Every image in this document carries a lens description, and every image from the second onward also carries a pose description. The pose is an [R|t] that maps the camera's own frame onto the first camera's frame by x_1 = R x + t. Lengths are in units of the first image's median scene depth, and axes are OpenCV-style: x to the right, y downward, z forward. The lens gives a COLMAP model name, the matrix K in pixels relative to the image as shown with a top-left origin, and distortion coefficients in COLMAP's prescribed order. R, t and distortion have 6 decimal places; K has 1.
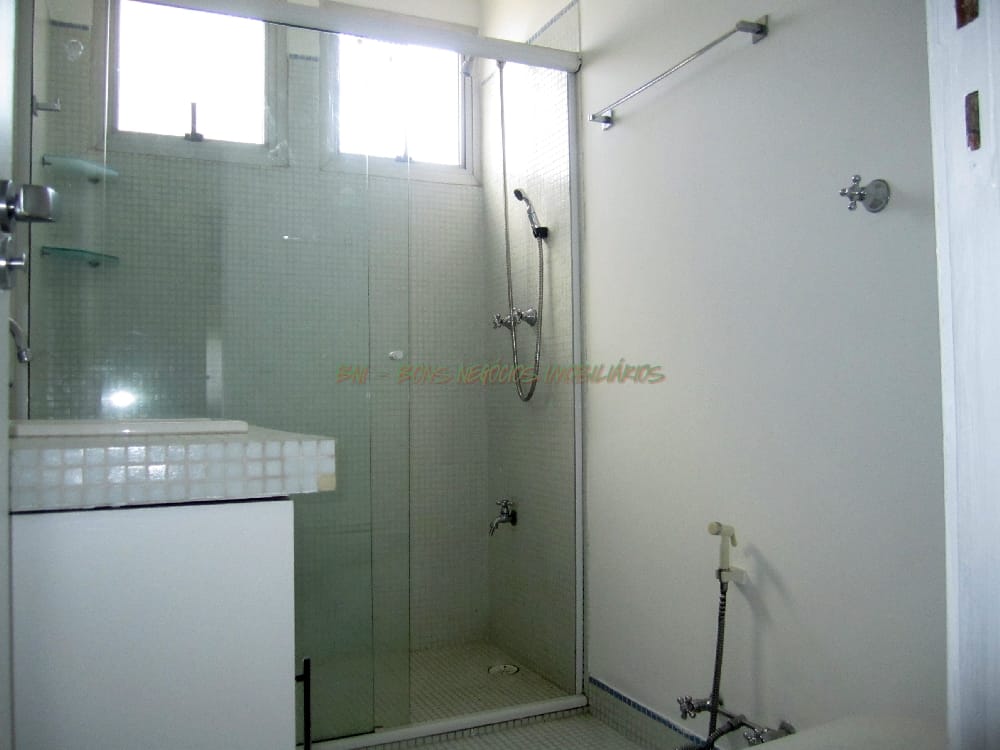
lens RADIAL K [[821.8, 0, 502.2], [0, 821.8, 383.8], [0, 0, 1]] dist [-0.063830, 0.015470]
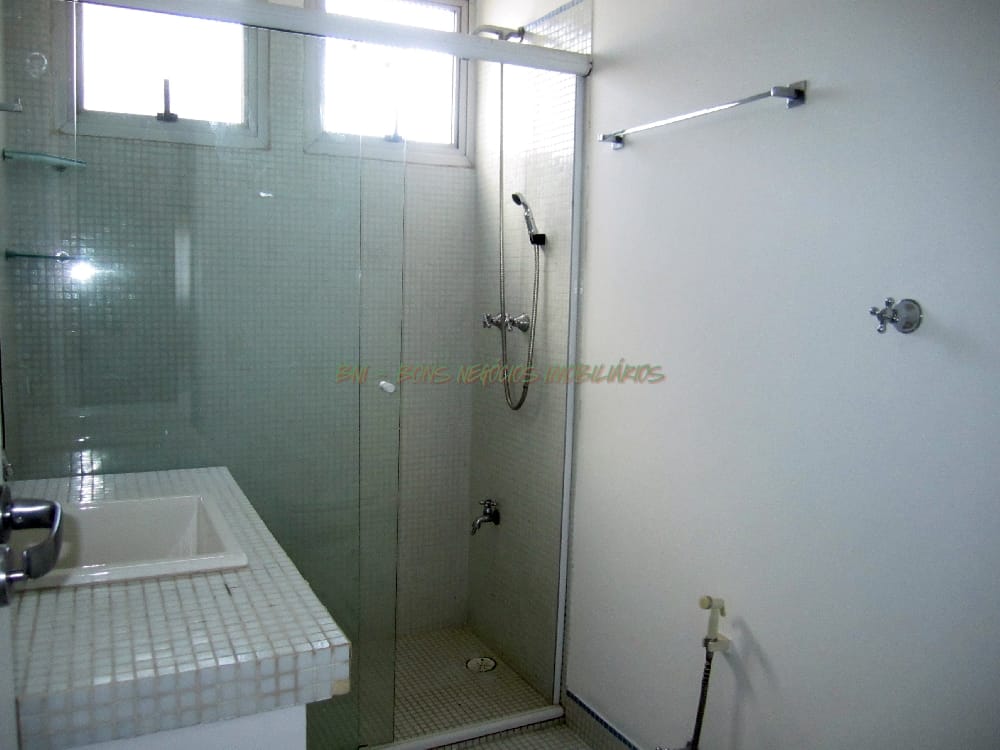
lens RADIAL K [[821.8, 0, 498.8], [0, 821.8, 372.6], [0, 0, 1]] dist [-0.063830, 0.015470]
pose [[0.998564, 0.034106, 0.041310, -0.034657], [-0.039571, 0.989406, 0.139680, -0.173487], [-0.036108, -0.141114, 0.989335, 0.038158]]
